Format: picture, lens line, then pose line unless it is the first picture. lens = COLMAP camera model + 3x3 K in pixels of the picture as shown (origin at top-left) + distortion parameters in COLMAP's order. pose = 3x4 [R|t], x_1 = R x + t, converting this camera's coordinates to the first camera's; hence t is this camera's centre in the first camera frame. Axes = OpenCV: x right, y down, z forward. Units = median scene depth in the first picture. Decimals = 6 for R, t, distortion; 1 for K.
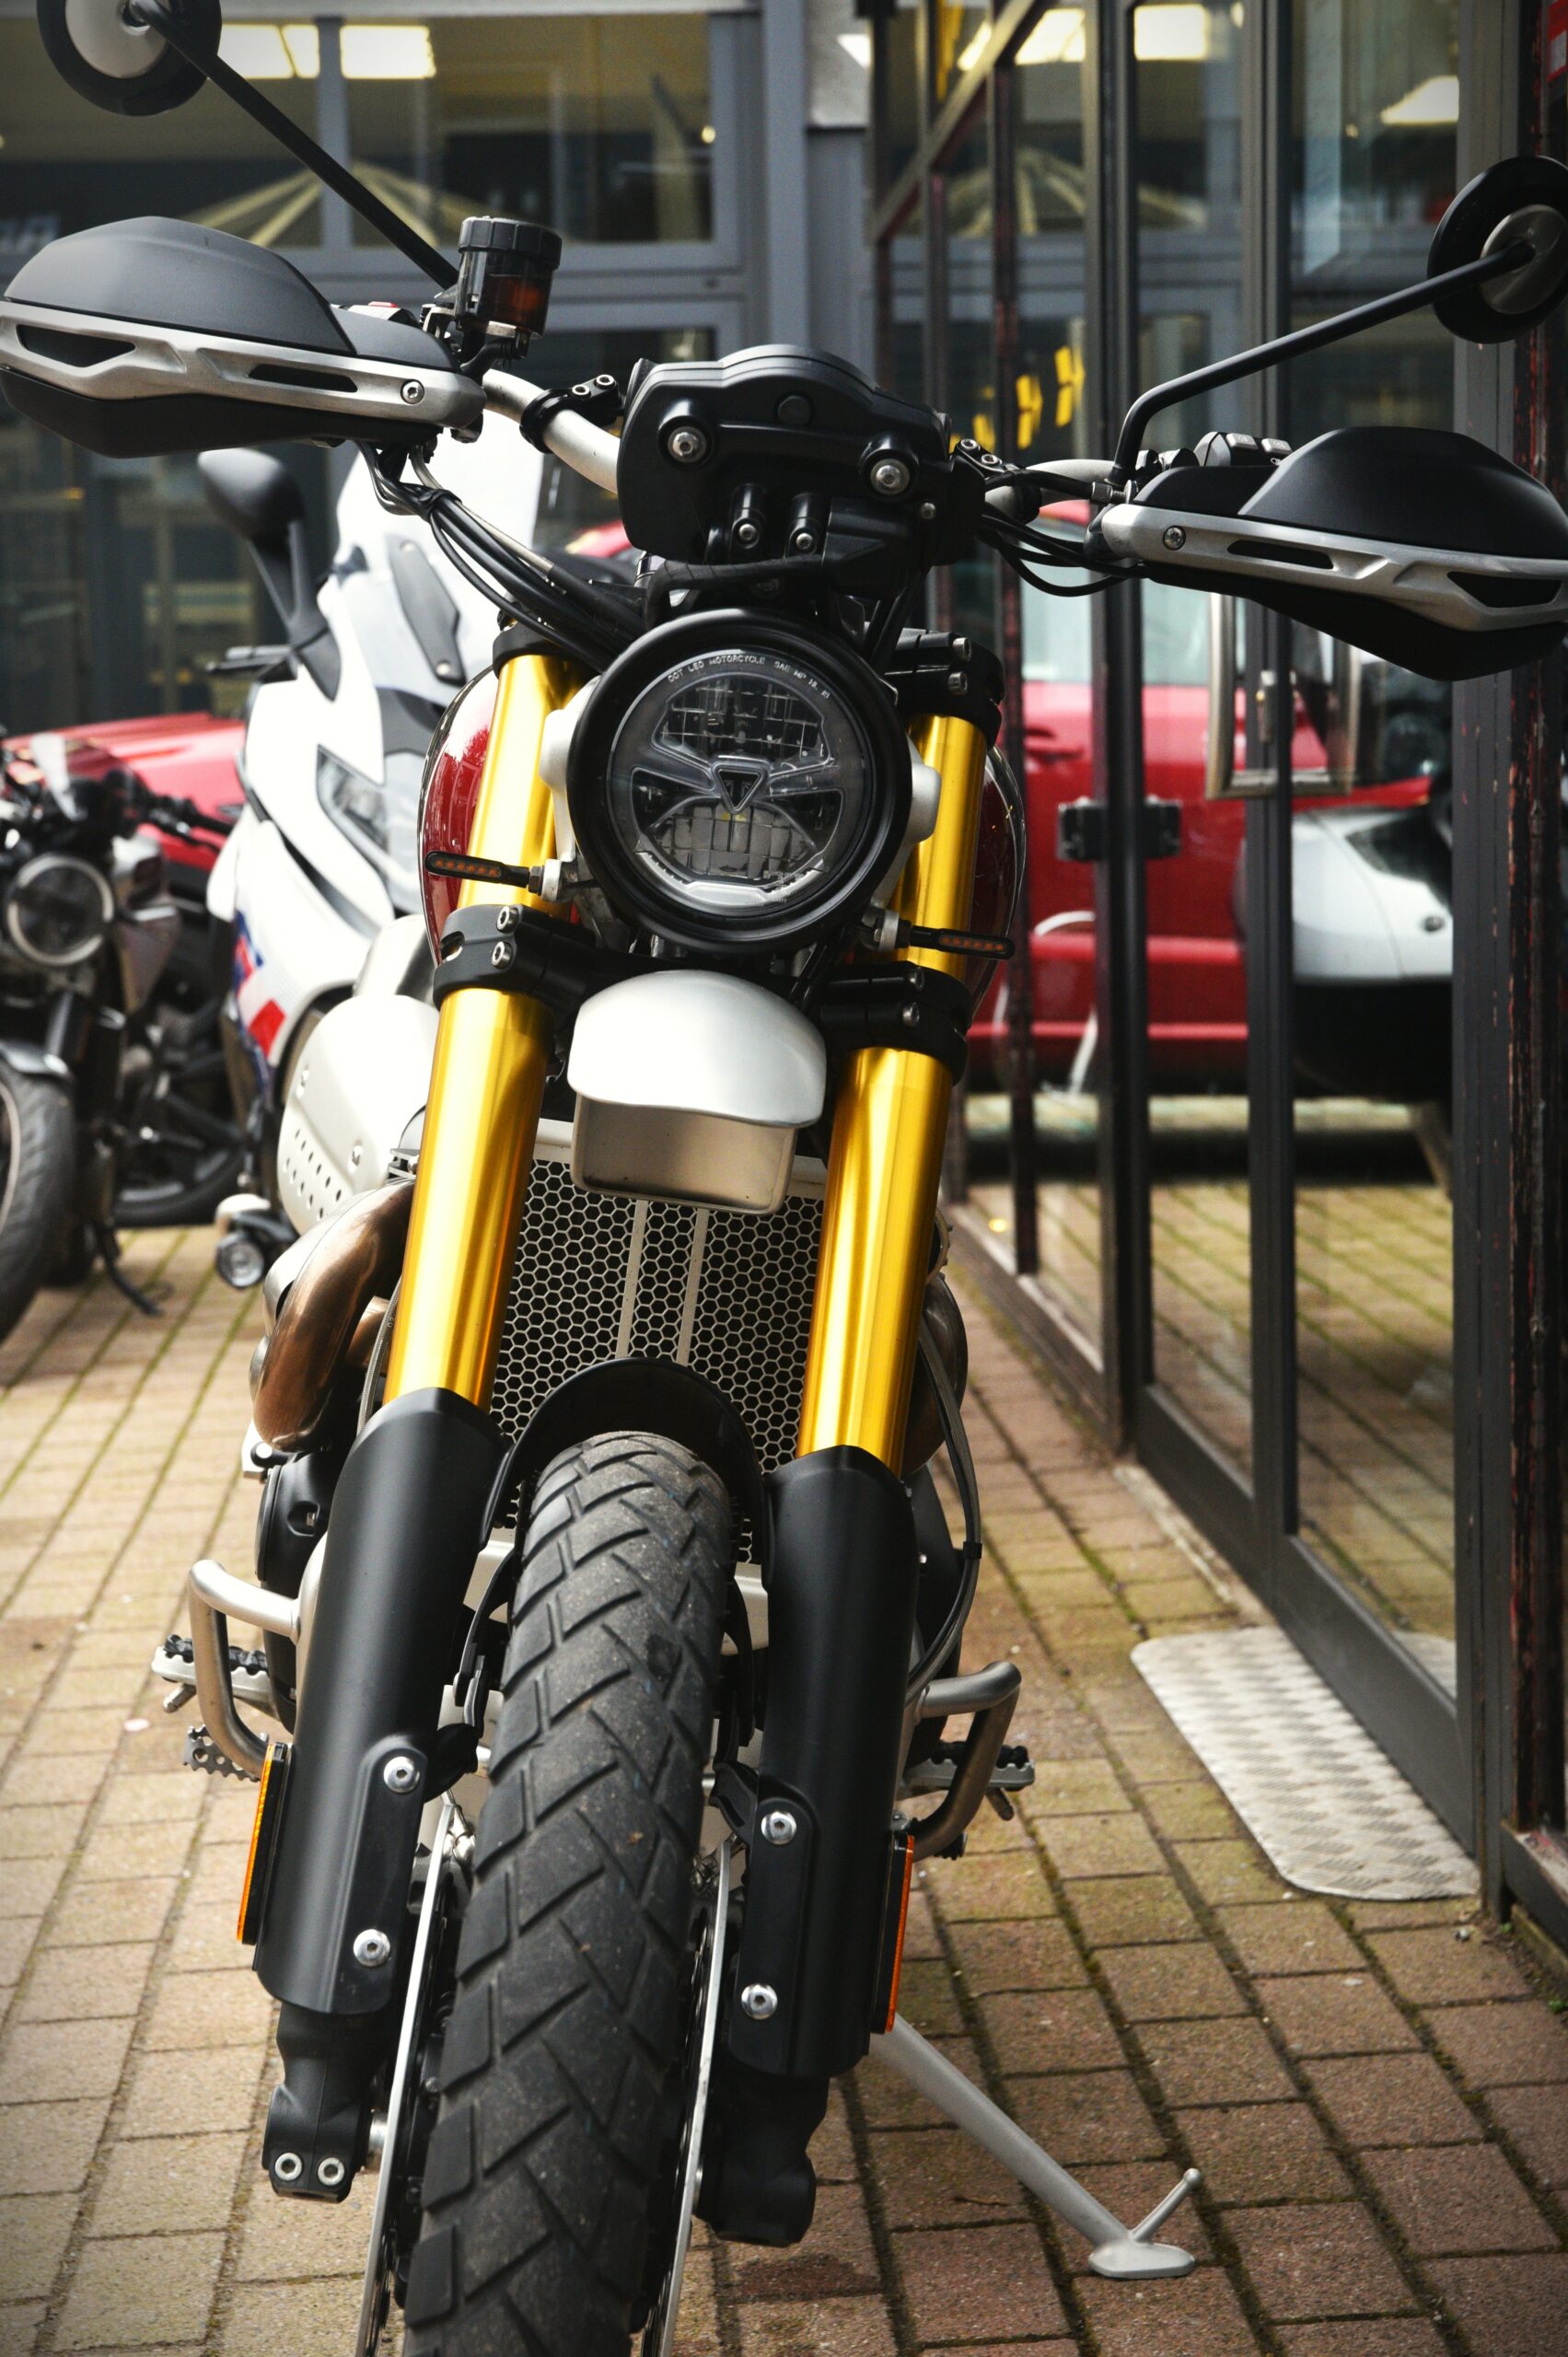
lens RADIAL K [[3360.8, 0, 794.2], [0, 3360.8, 1176.8], [0, 0, 1]] dist [0.118518, -0.062326]
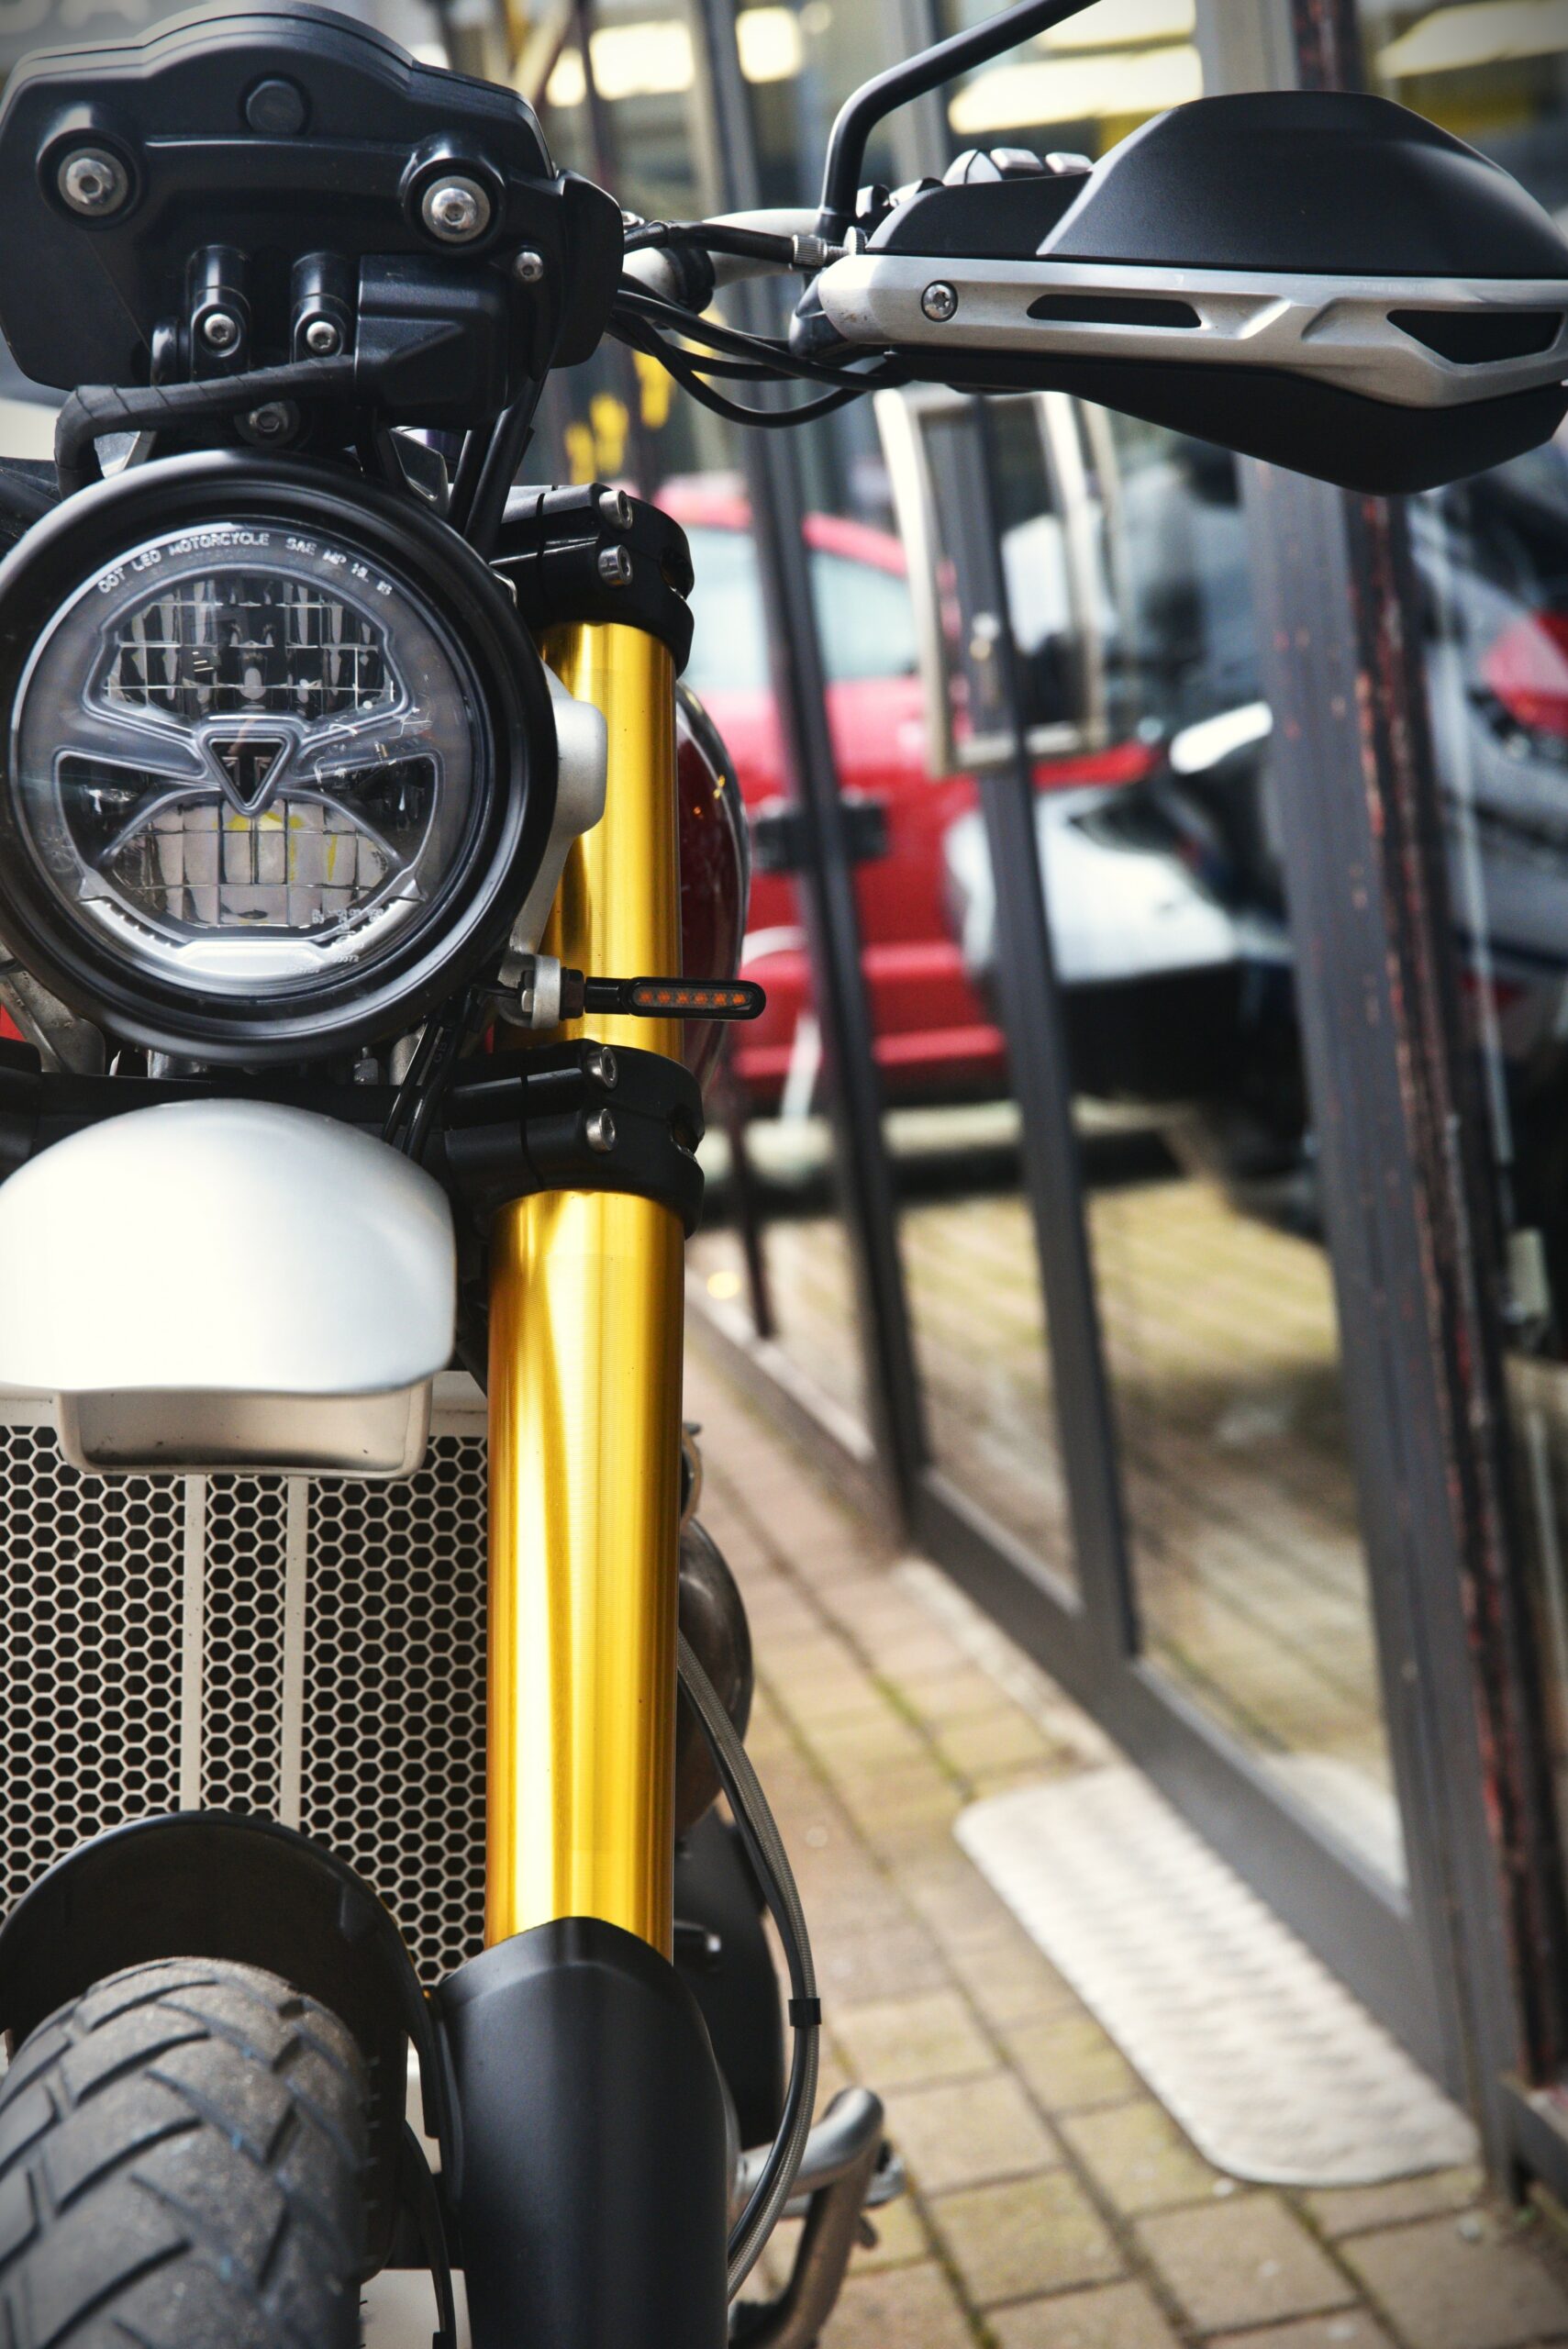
lens RADIAL K [[3349.2, 0, 794.1], [0, 3349.2, 1172.8], [0, 0, 1]] dist [0.118518, -0.062326]
pose [[0.989847, -0.112462, 0.086926, 0.015326], [0.113462, 0.993520, -0.006628, -0.030601], [-0.085617, 0.016423, 0.996193, 0.385863]]
